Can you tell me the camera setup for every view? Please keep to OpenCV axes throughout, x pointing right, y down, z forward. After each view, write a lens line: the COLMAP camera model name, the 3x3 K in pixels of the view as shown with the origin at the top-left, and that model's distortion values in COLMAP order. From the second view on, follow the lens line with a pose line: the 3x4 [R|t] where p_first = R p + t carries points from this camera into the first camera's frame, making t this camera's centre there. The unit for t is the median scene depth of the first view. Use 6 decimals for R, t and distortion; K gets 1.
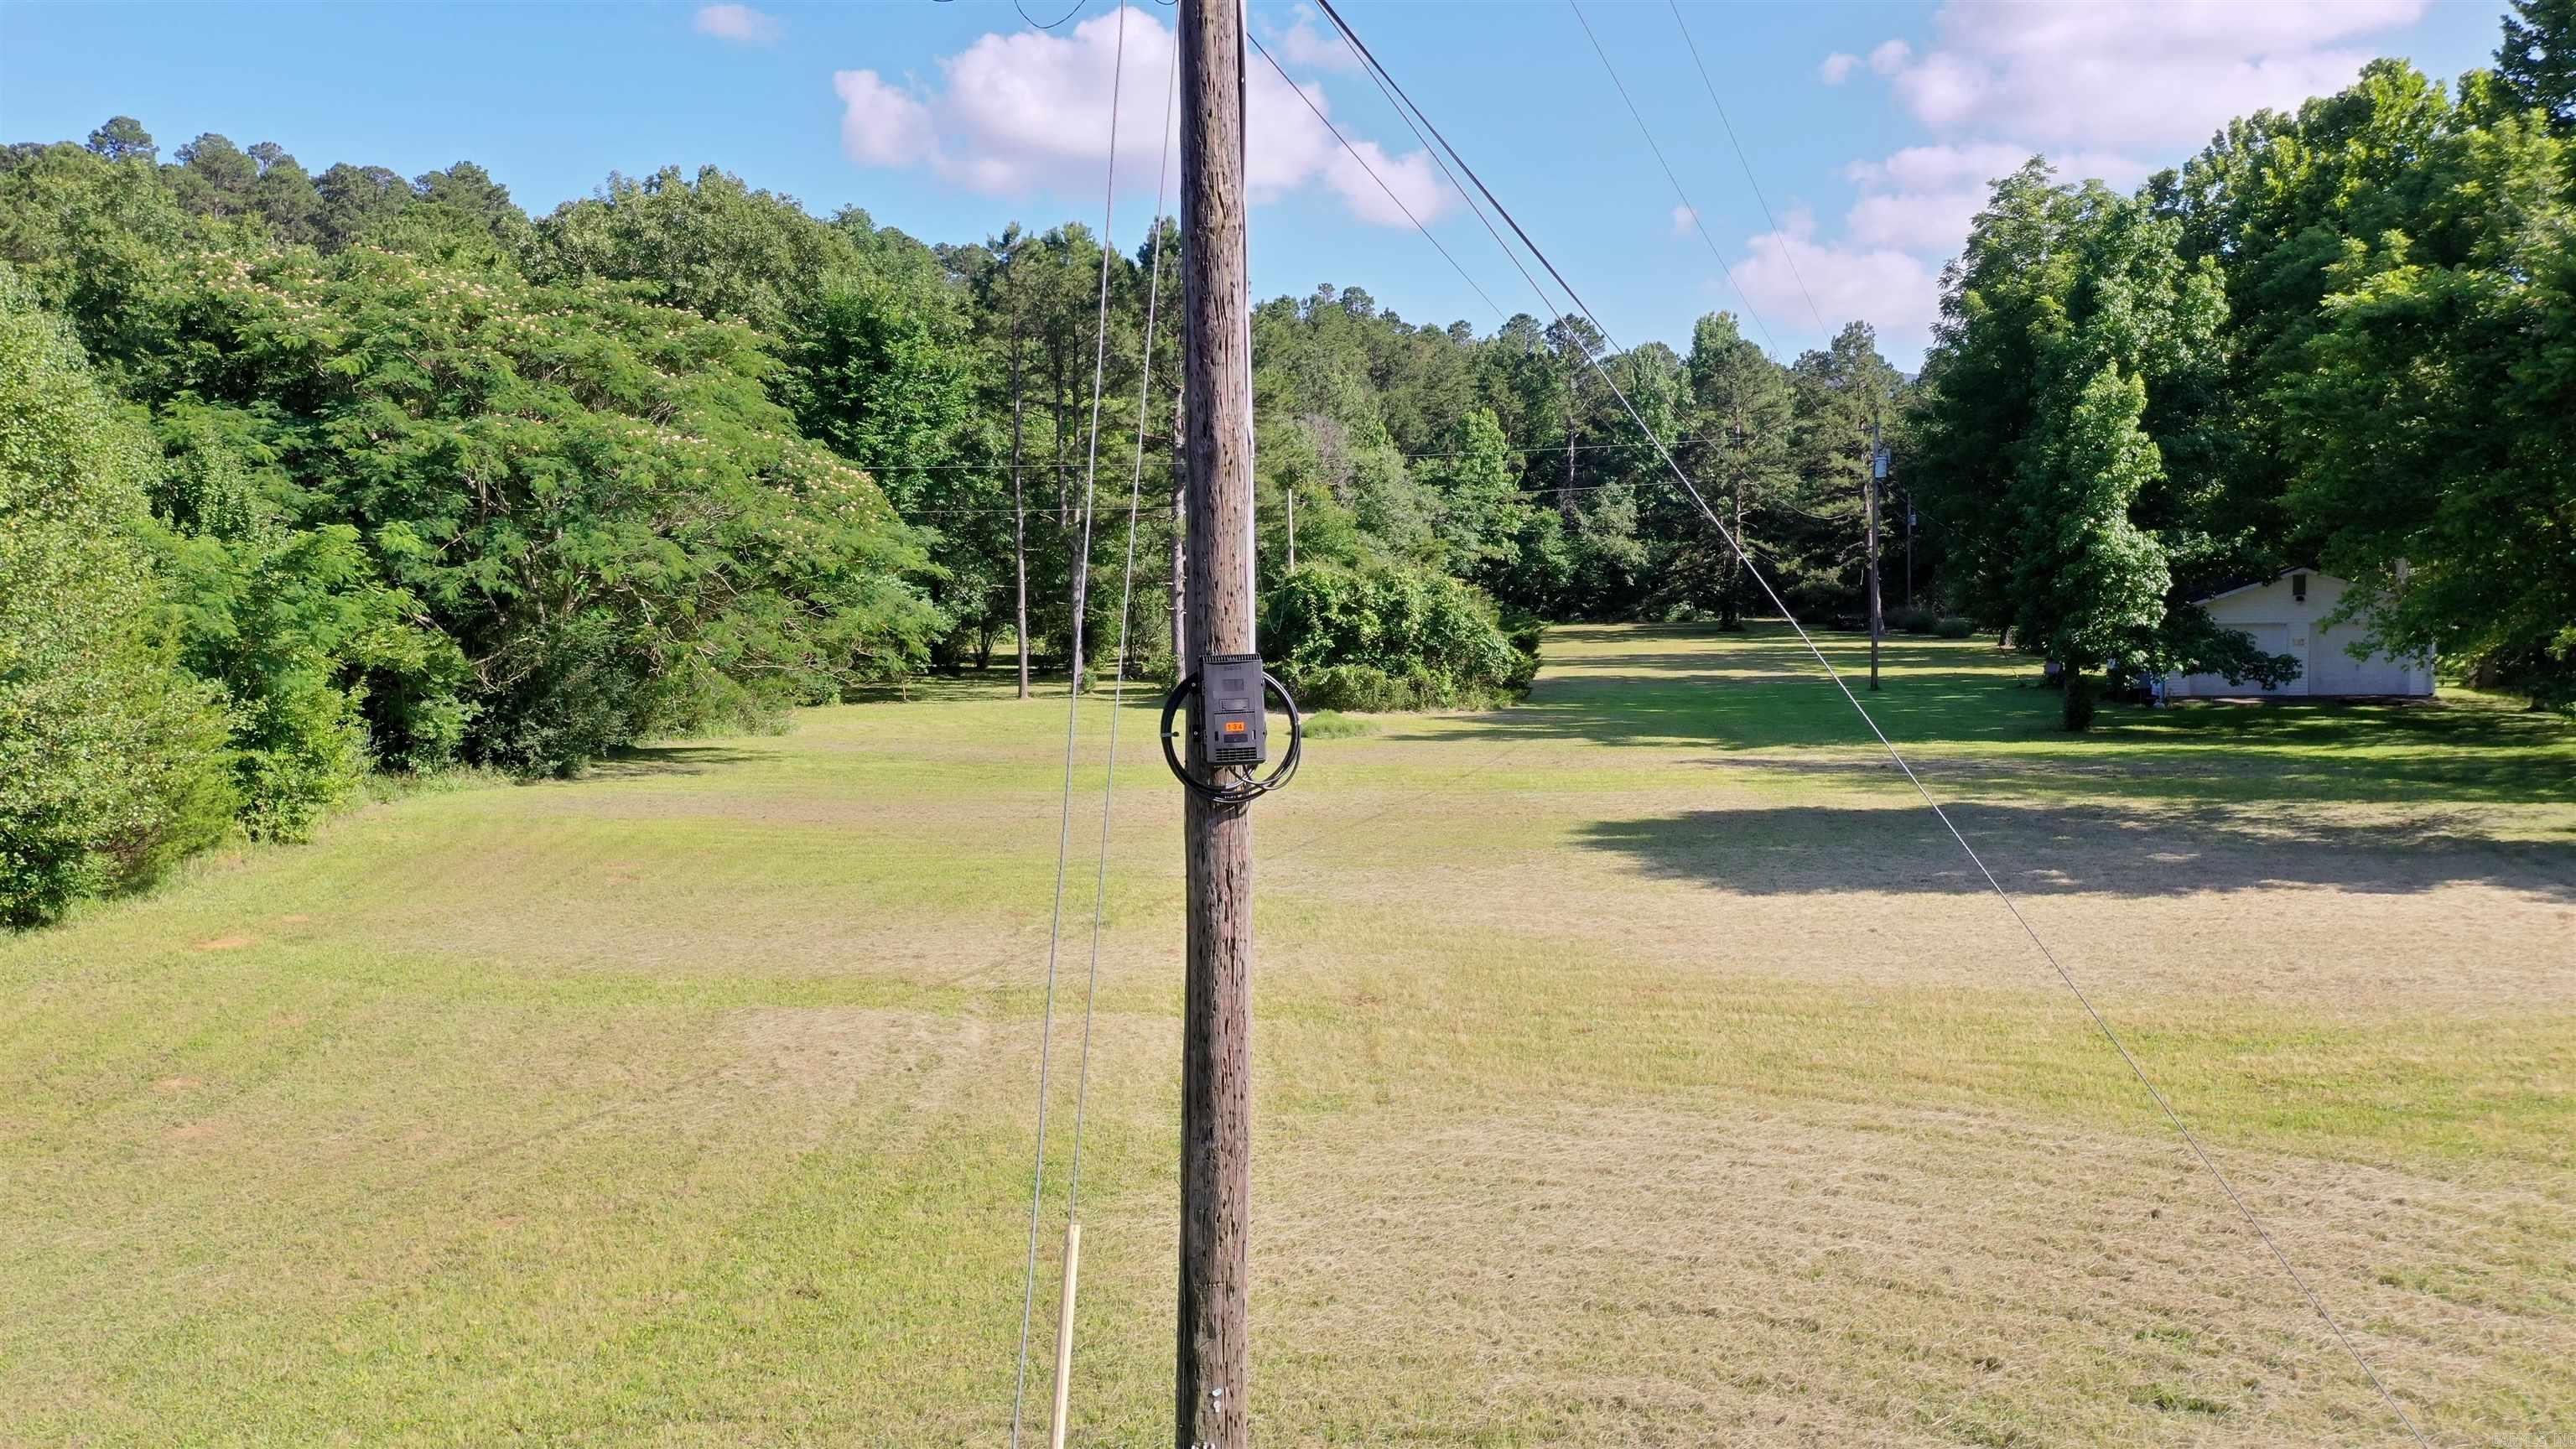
lens RADIAL K [[2043.5, 0, 1292.2], [0, 2043.5, 724.0], [0, 0, 1]] dist [0.004940, 0.003321]
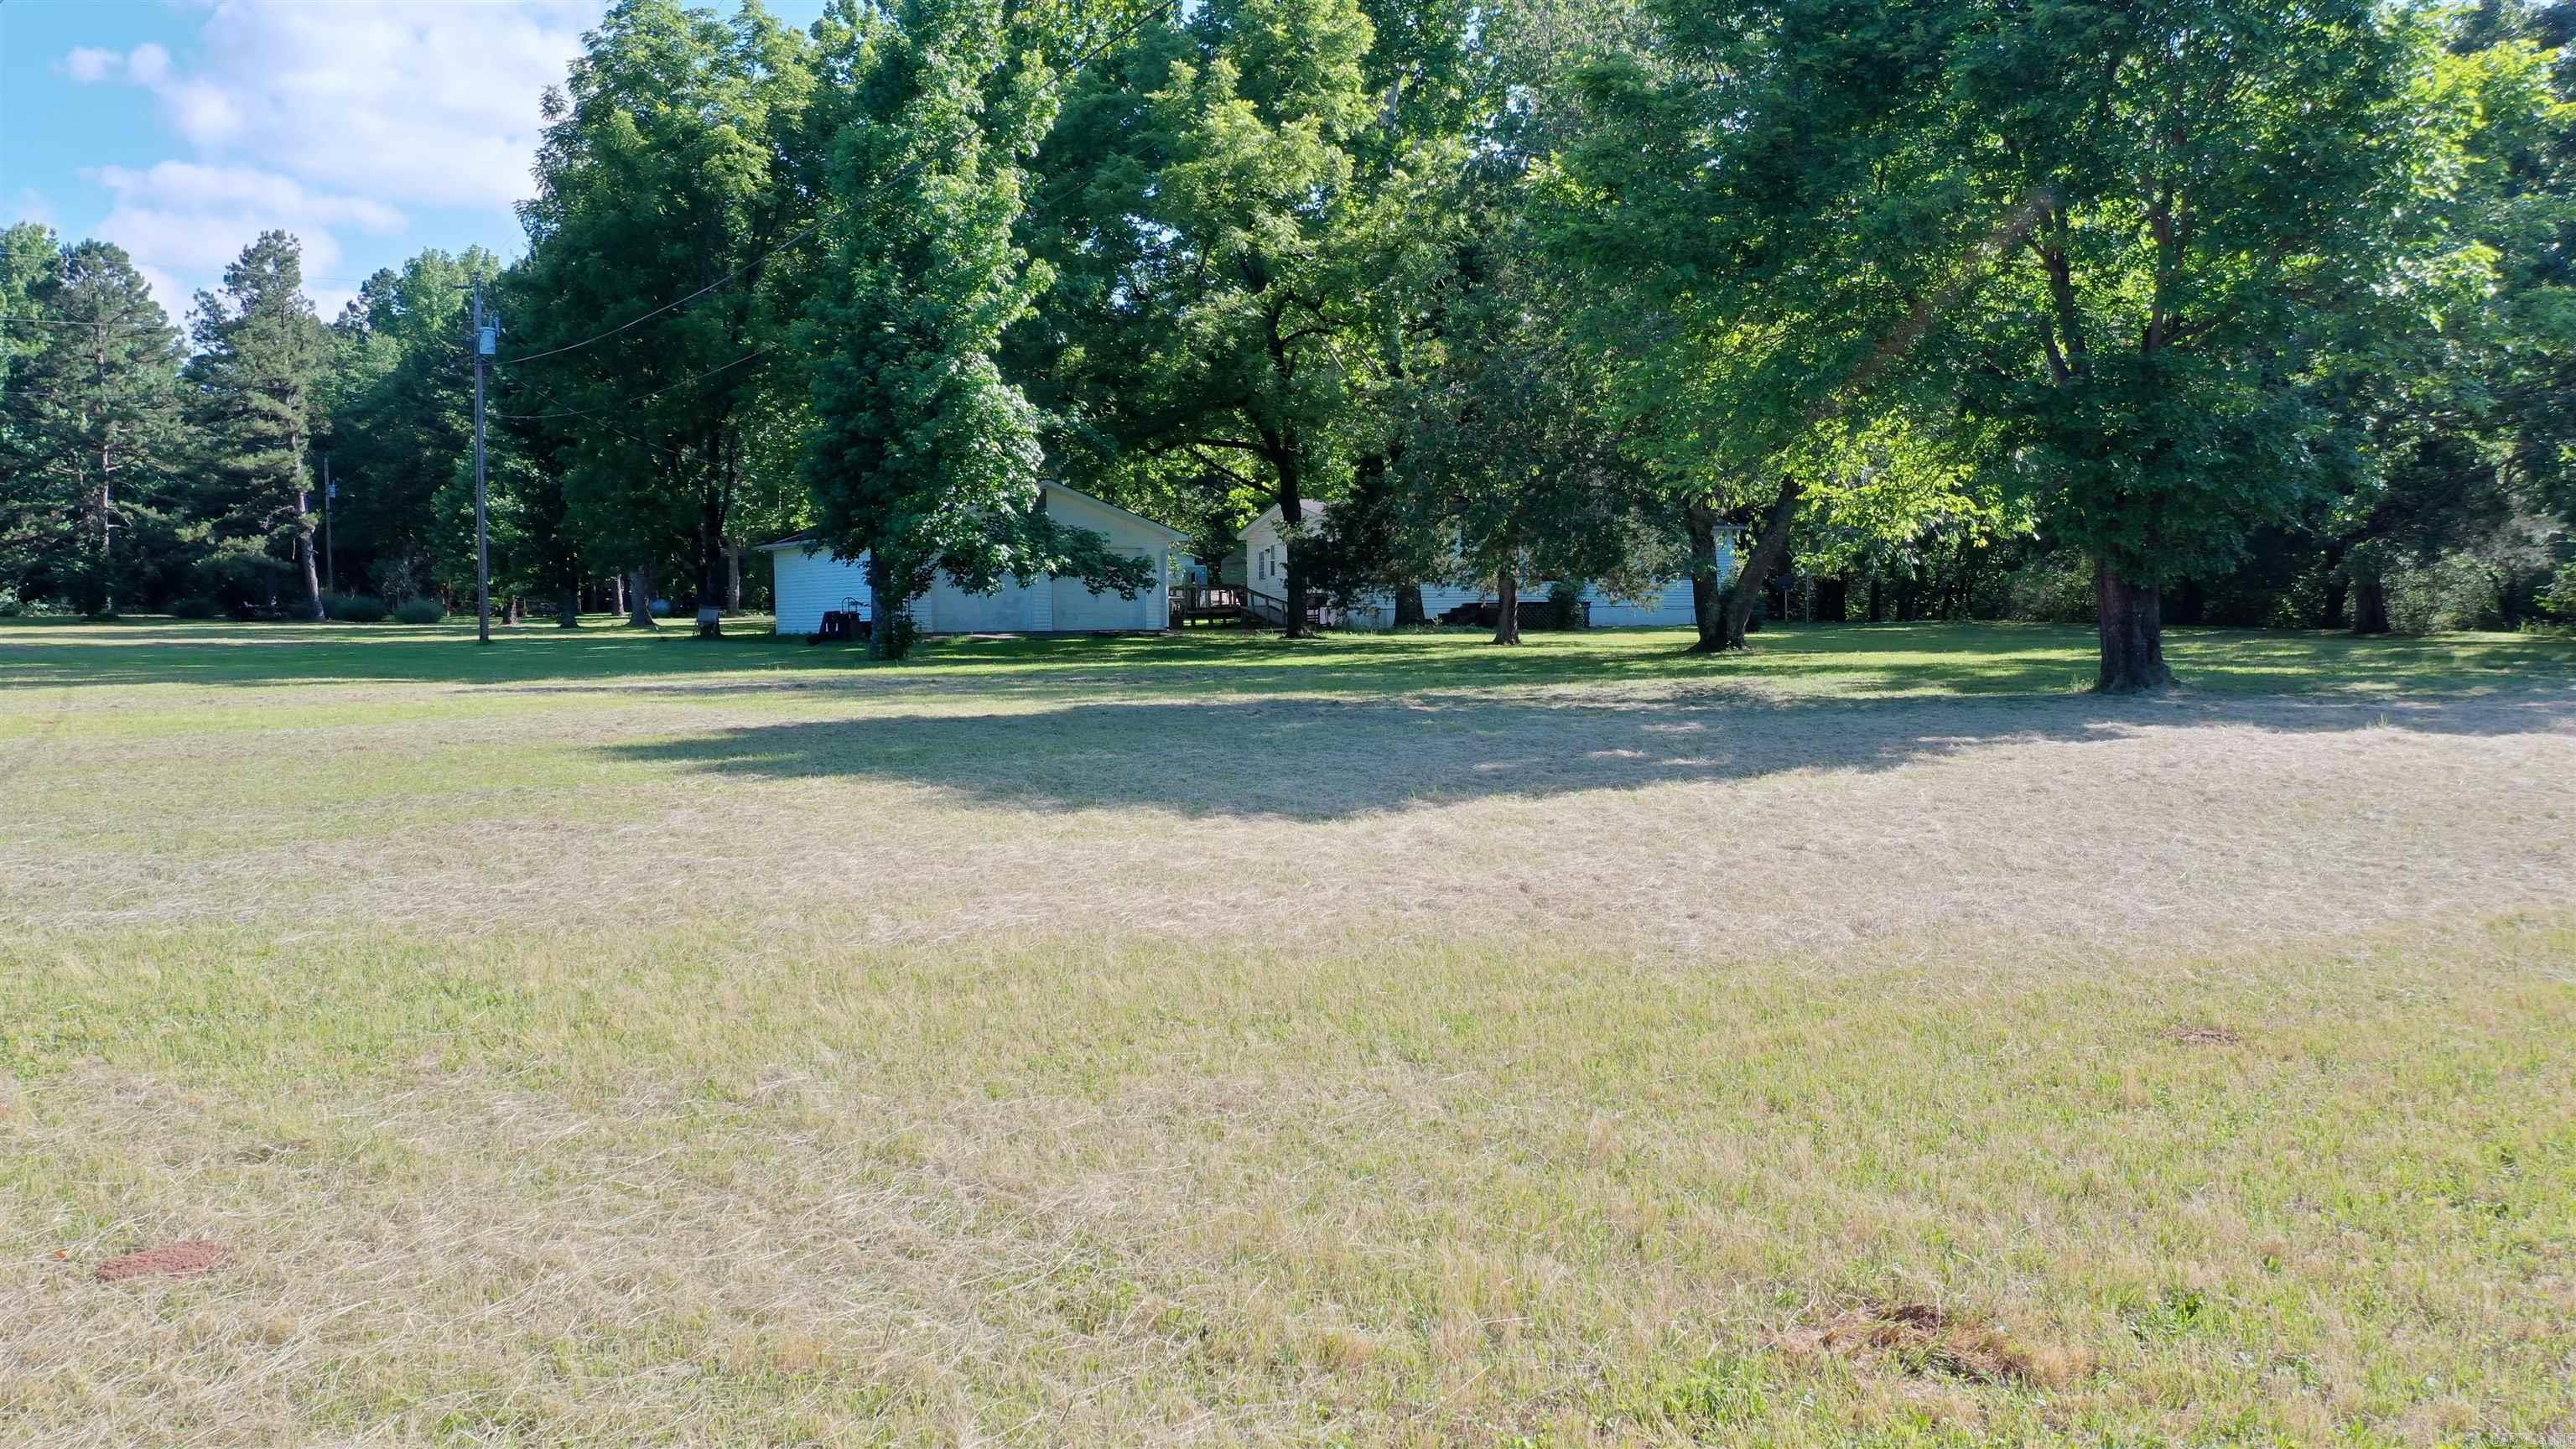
lens RADIAL K [[2043.5, 0, 1273.3], [0, 2043.5, 730.8], [0, 0, 1]] dist [0.004940, 0.003321]
pose [[0.705292, -0.032724, 0.708161, -0.042881], [0.043971, 0.999030, 0.002371, 0.027674], [-0.707552, 0.029466, 0.706047, 0.305049]]
